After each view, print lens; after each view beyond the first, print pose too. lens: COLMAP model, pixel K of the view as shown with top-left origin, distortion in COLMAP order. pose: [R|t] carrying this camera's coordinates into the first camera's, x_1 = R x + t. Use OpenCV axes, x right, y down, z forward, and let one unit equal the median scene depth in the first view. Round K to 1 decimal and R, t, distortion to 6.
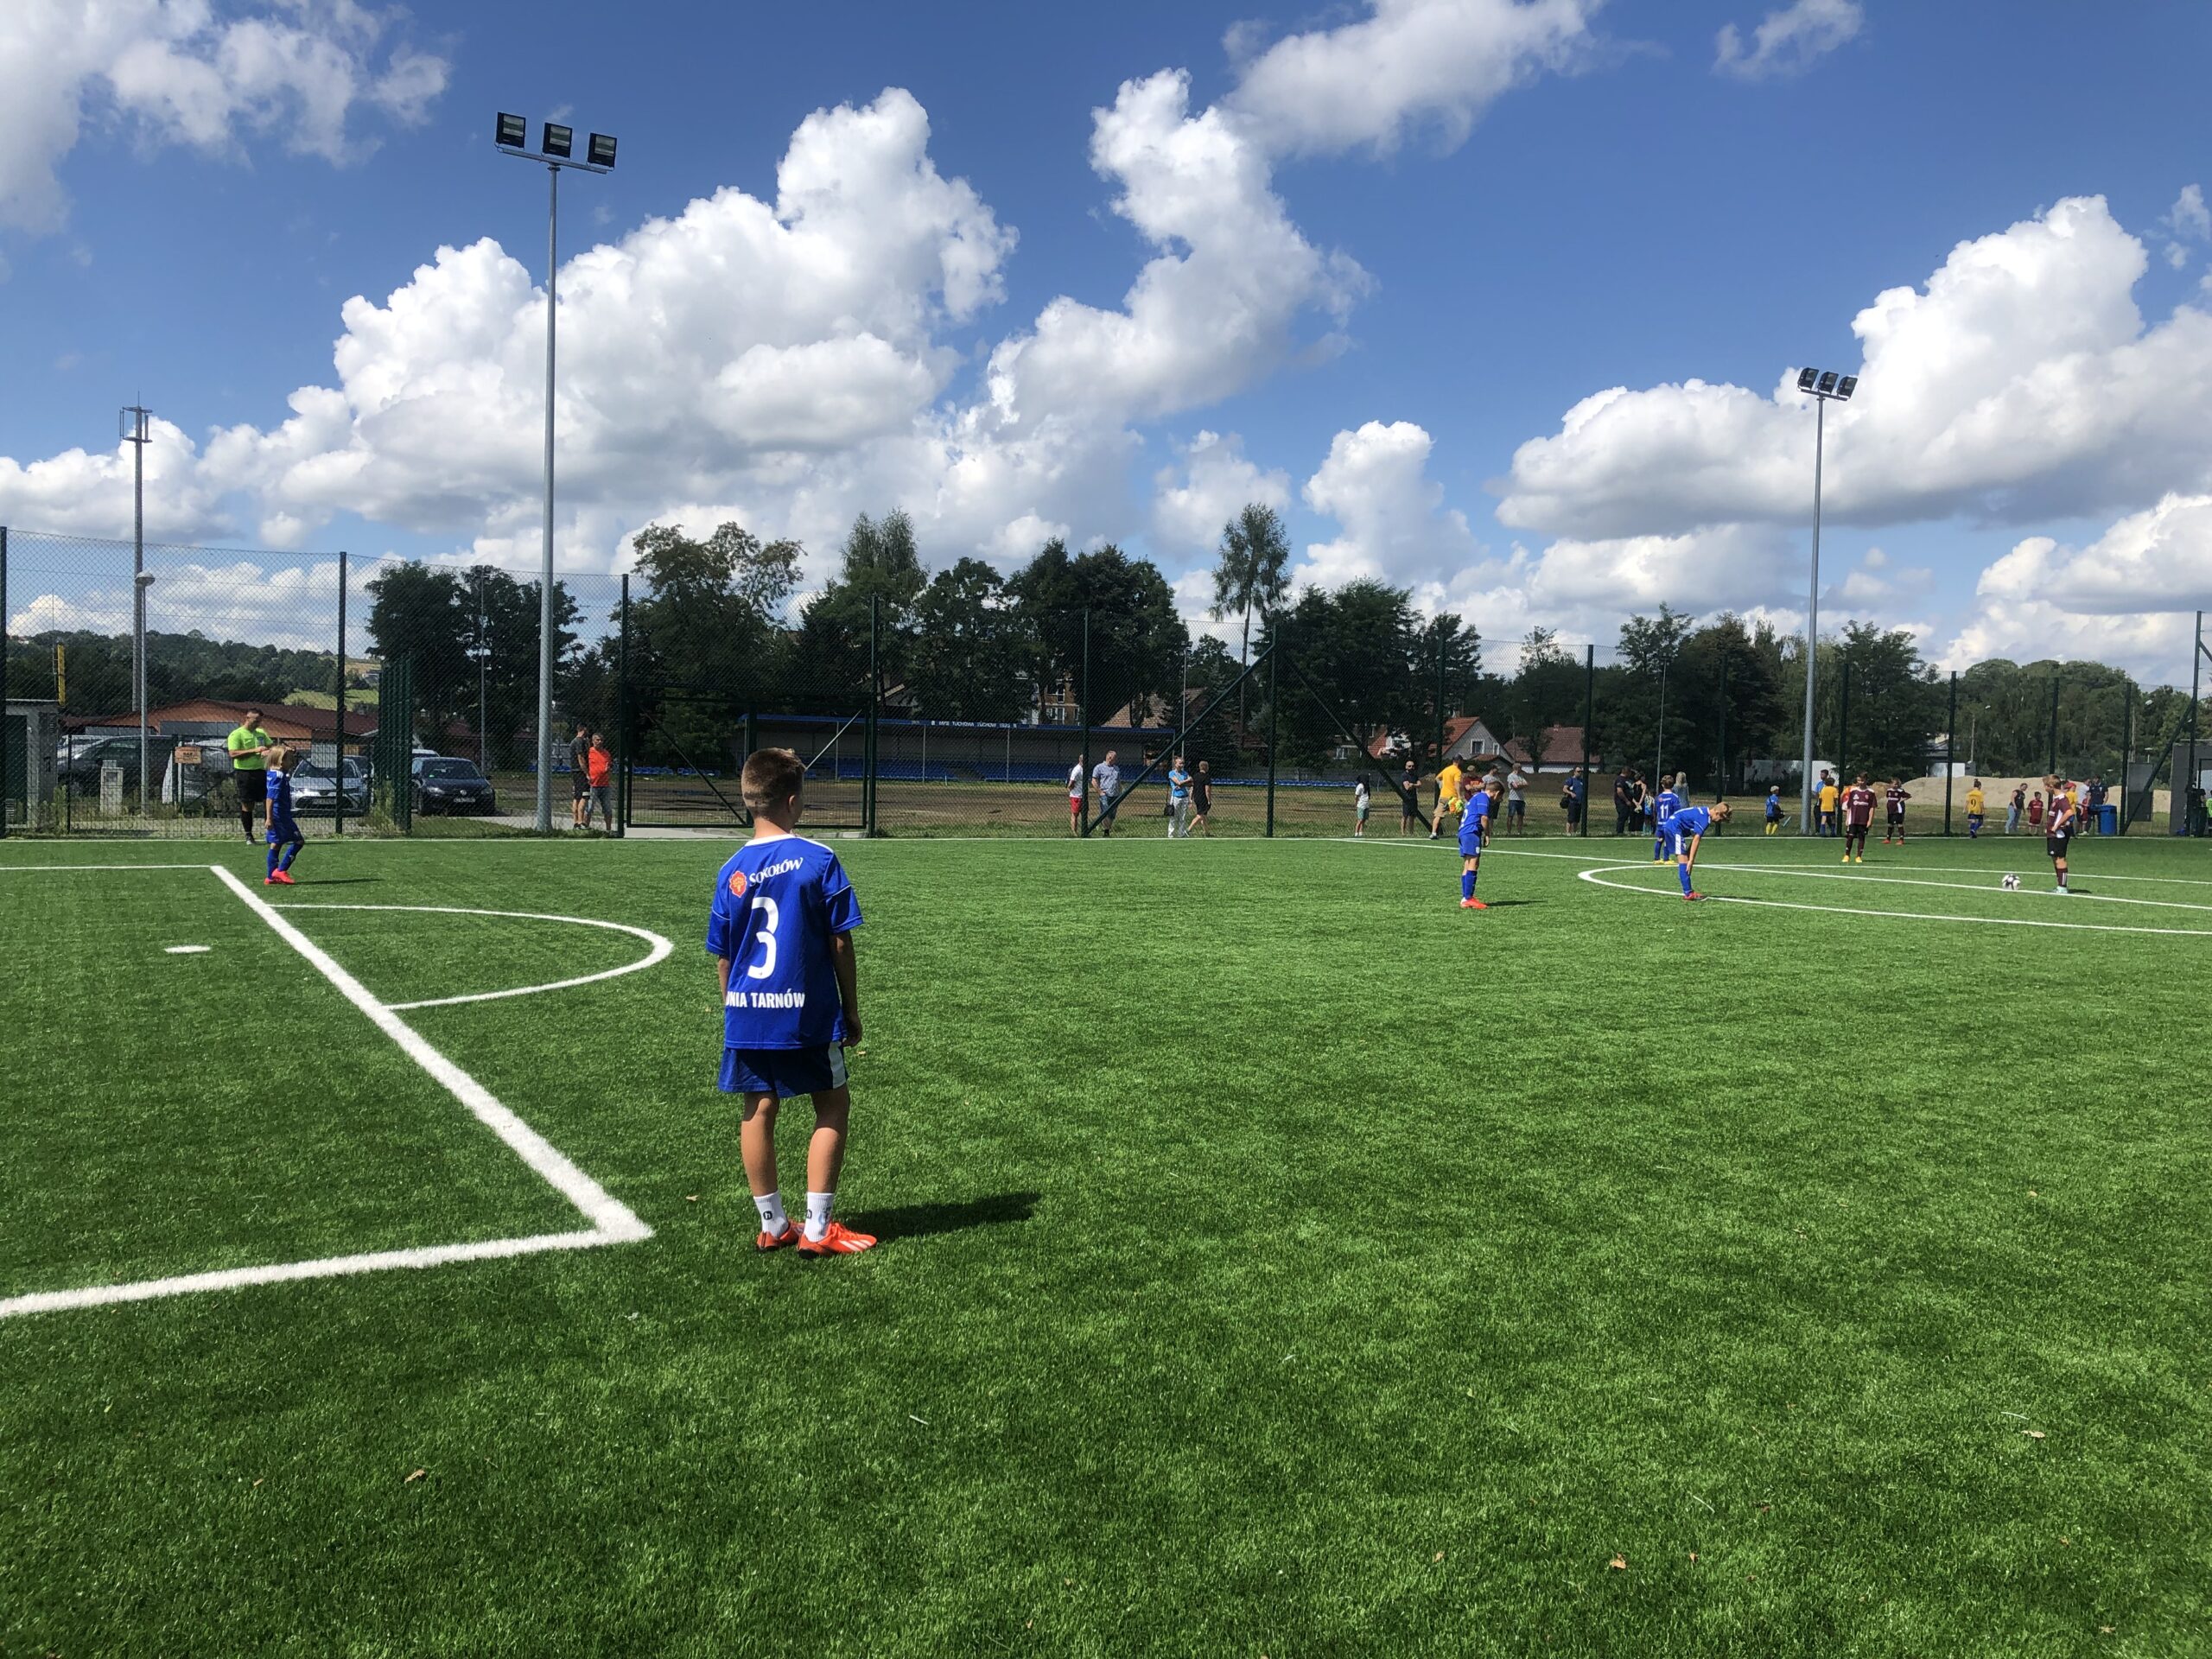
lens RADIAL K [[1831.2, 0, 1111.4], [0, 1831.2, 771.4], [0, 0, 1]] dist [0.065197, -0.066366]
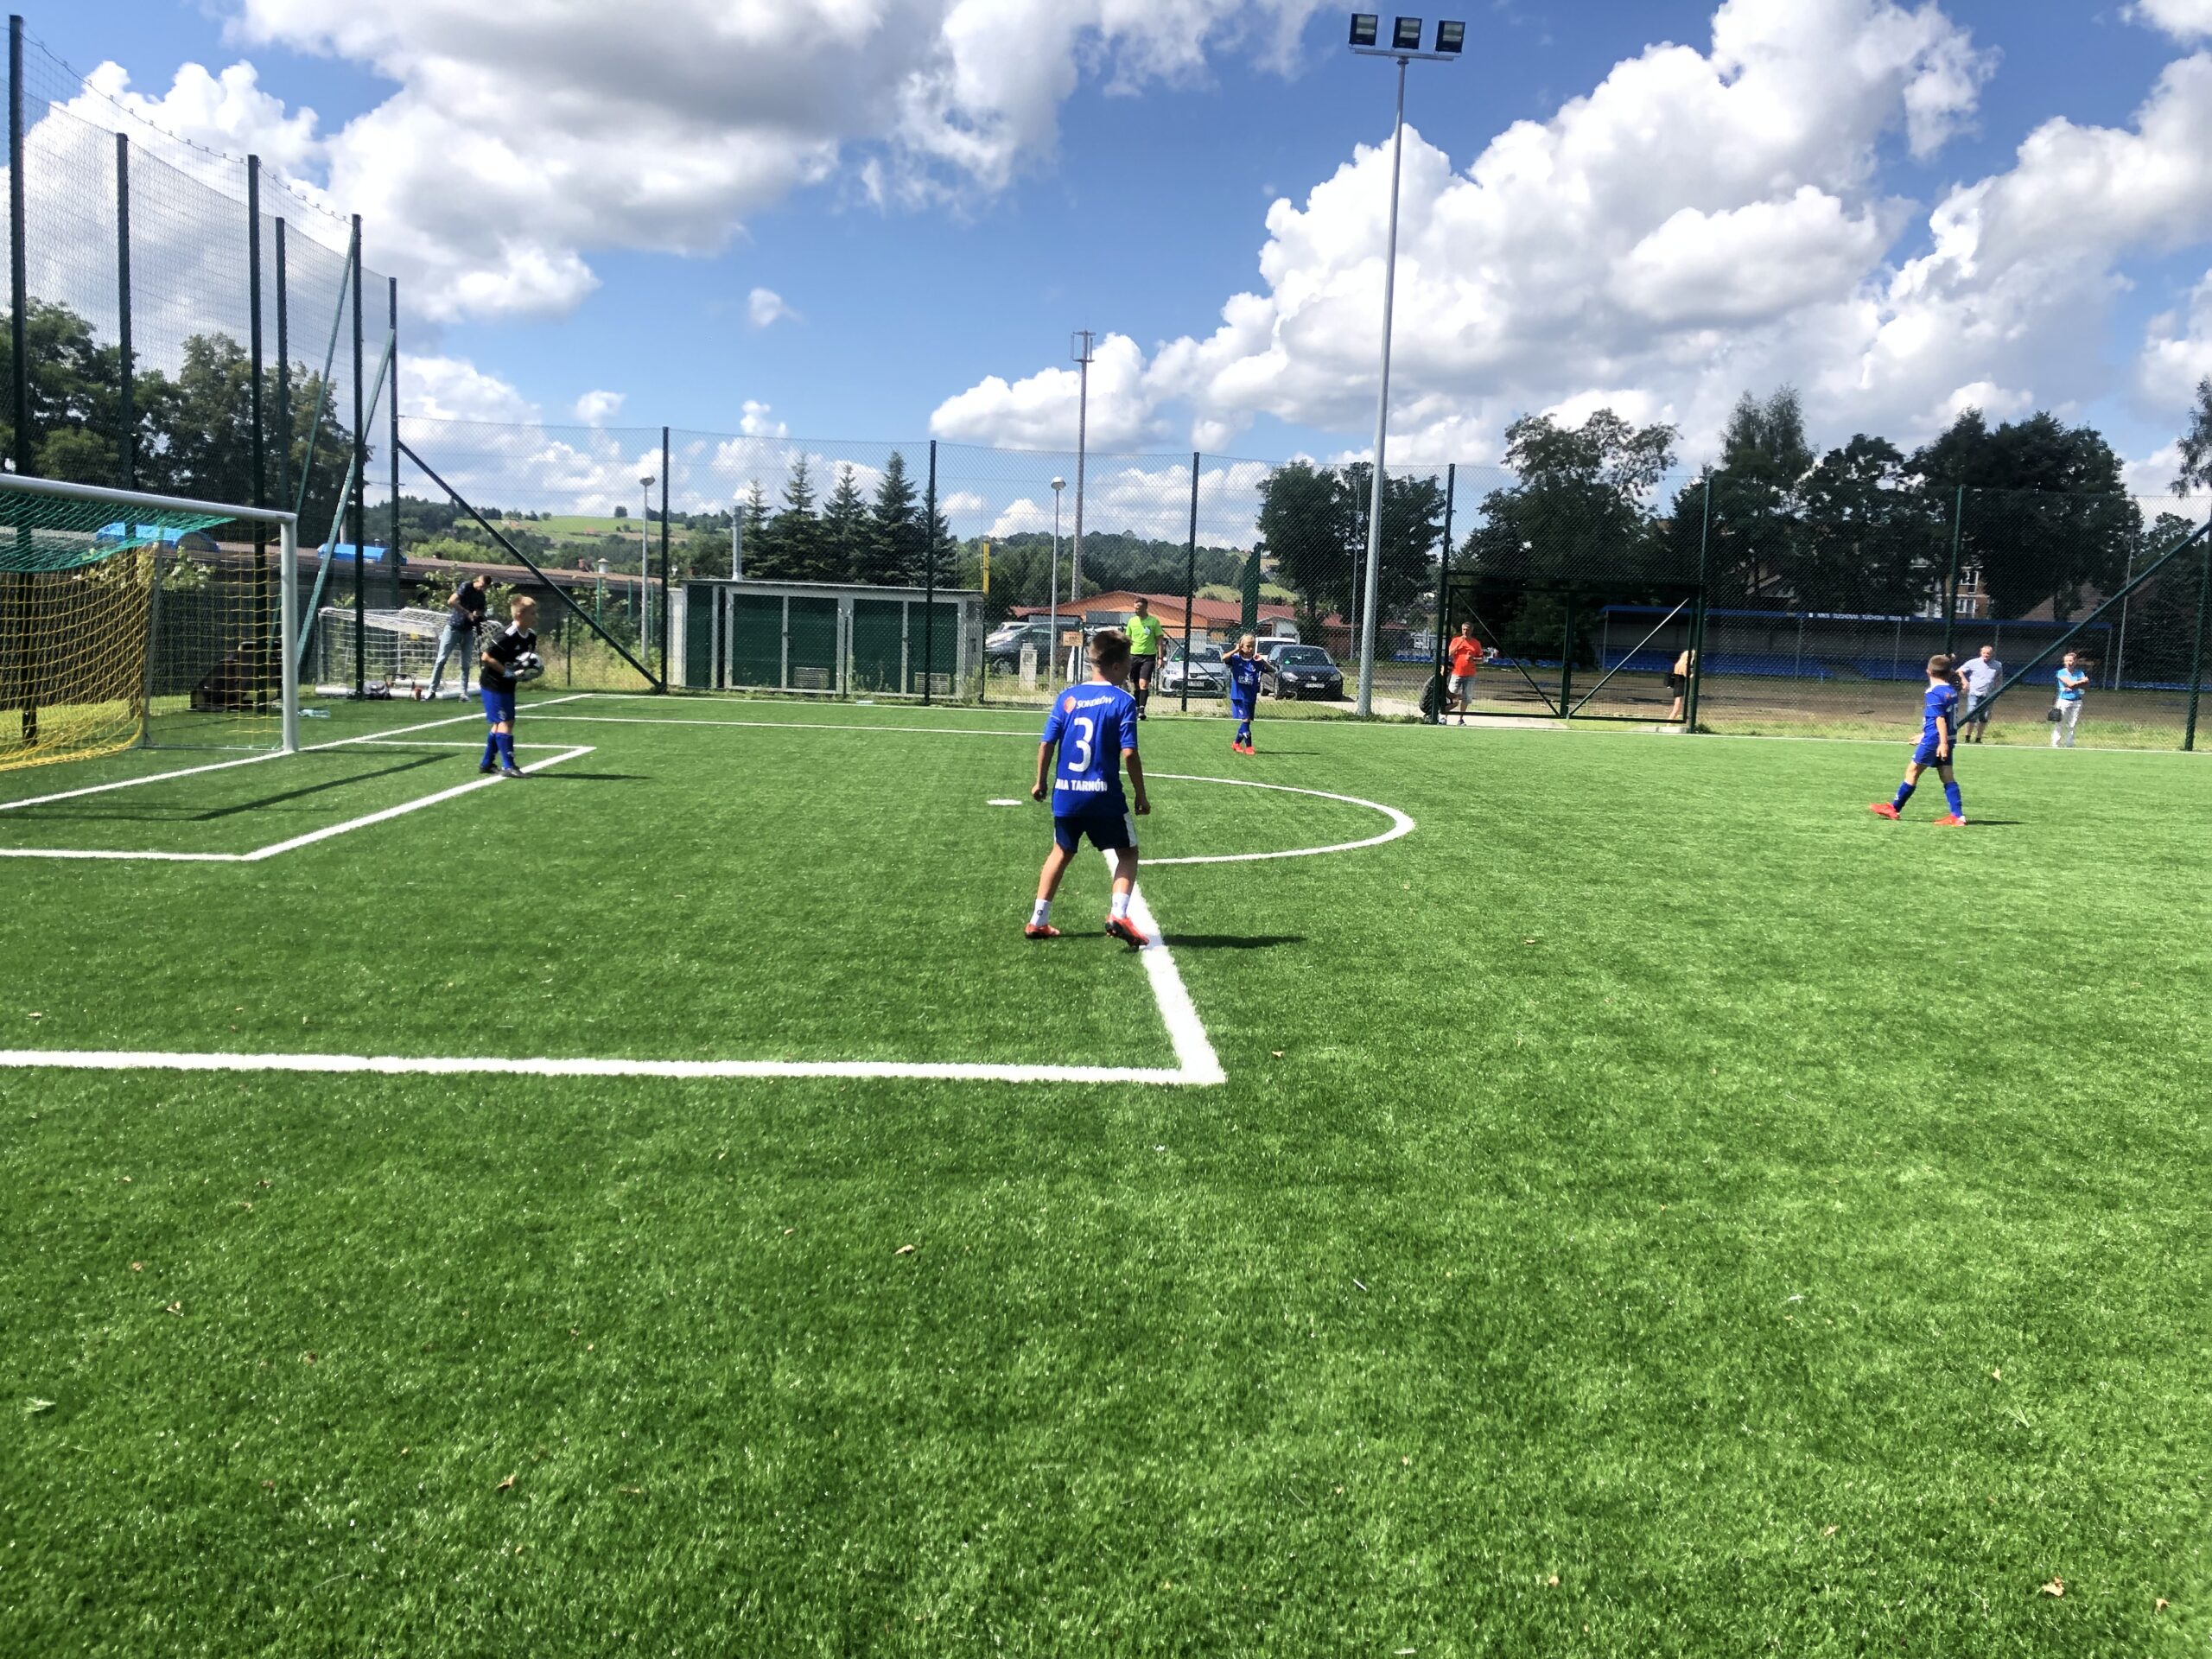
lens RADIAL K [[1831.2, 0, 1111.4], [0, 1831.2, 771.4], [0, 0, 1]] dist [0.065197, -0.066366]
pose [[0.888270, 0.046008, -0.457013, 0.075520], [-0.019713, 0.997873, 0.062143, 0.004328], [0.458899, -0.046191, 0.887287, 0.021141]]
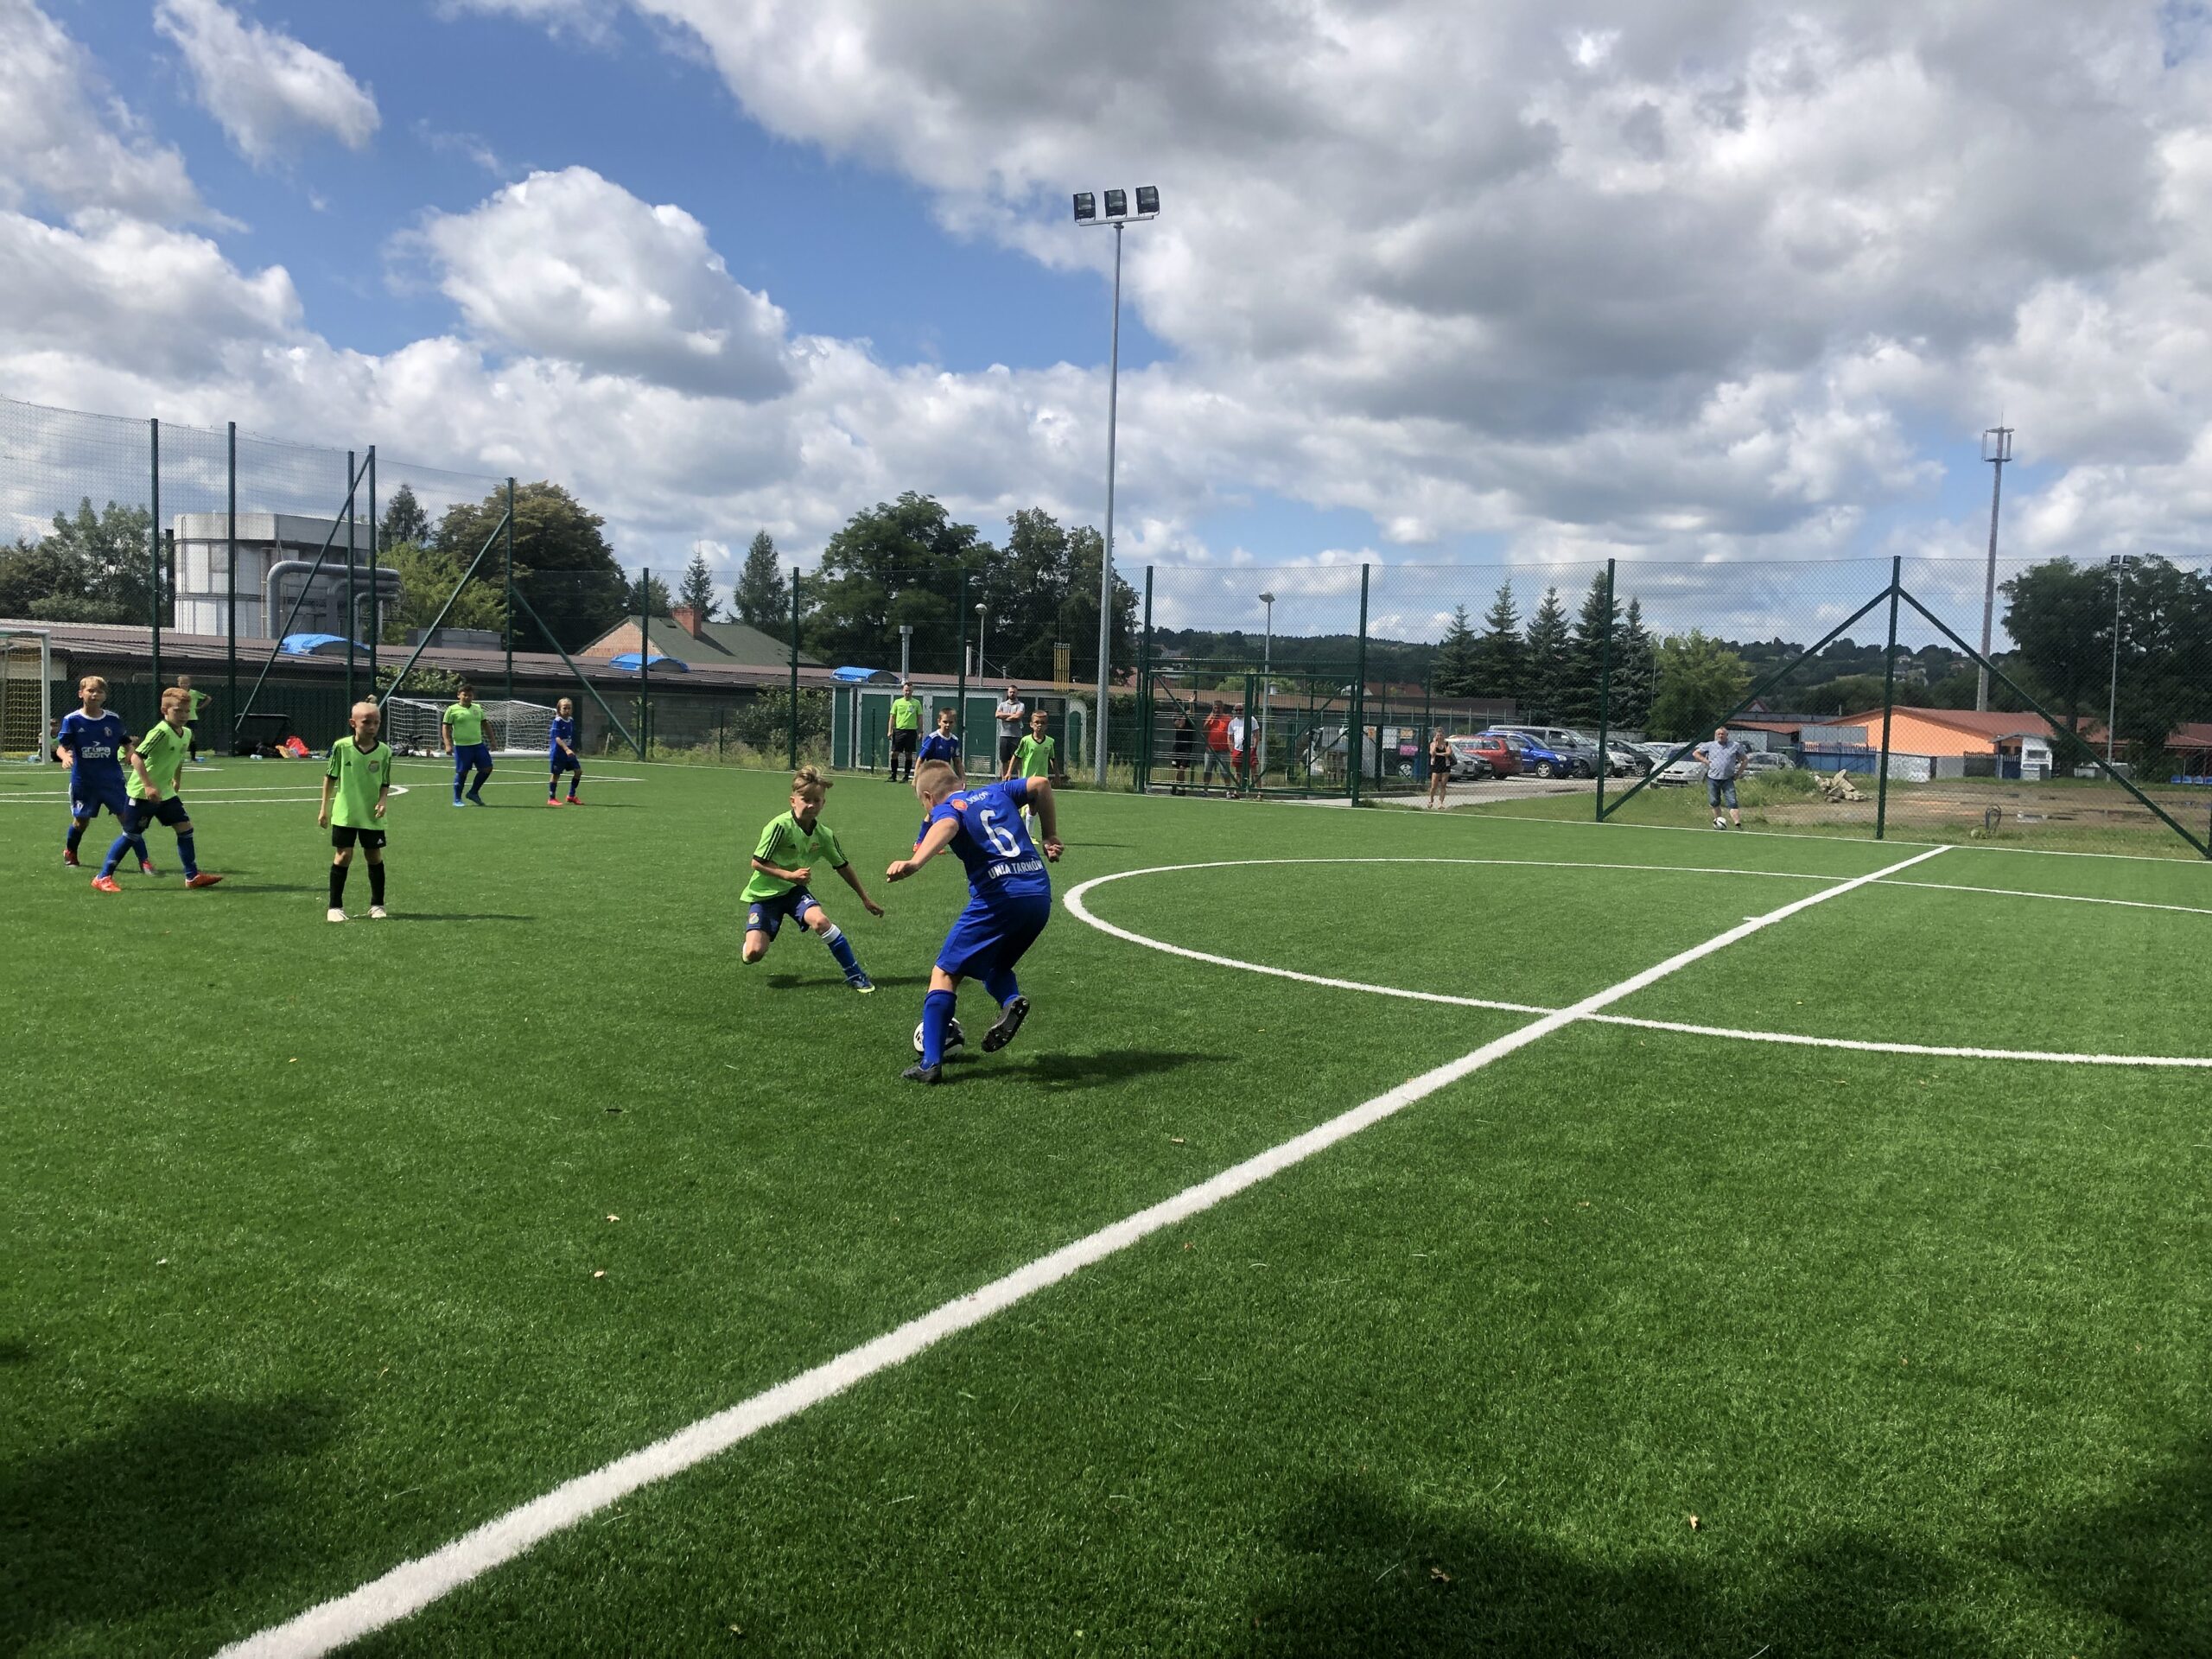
lens RADIAL K [[1831.2, 0, 1111.4], [0, 1831.2, 771.4], [0, 0, 1]] dist [0.065197, -0.066366]
pose [[0.482111, 0.019854, -0.875885, 1.489259], [-0.030957, 0.999505, 0.005617, 0.032910], [0.875563, 0.024407, 0.482487, 0.882735]]
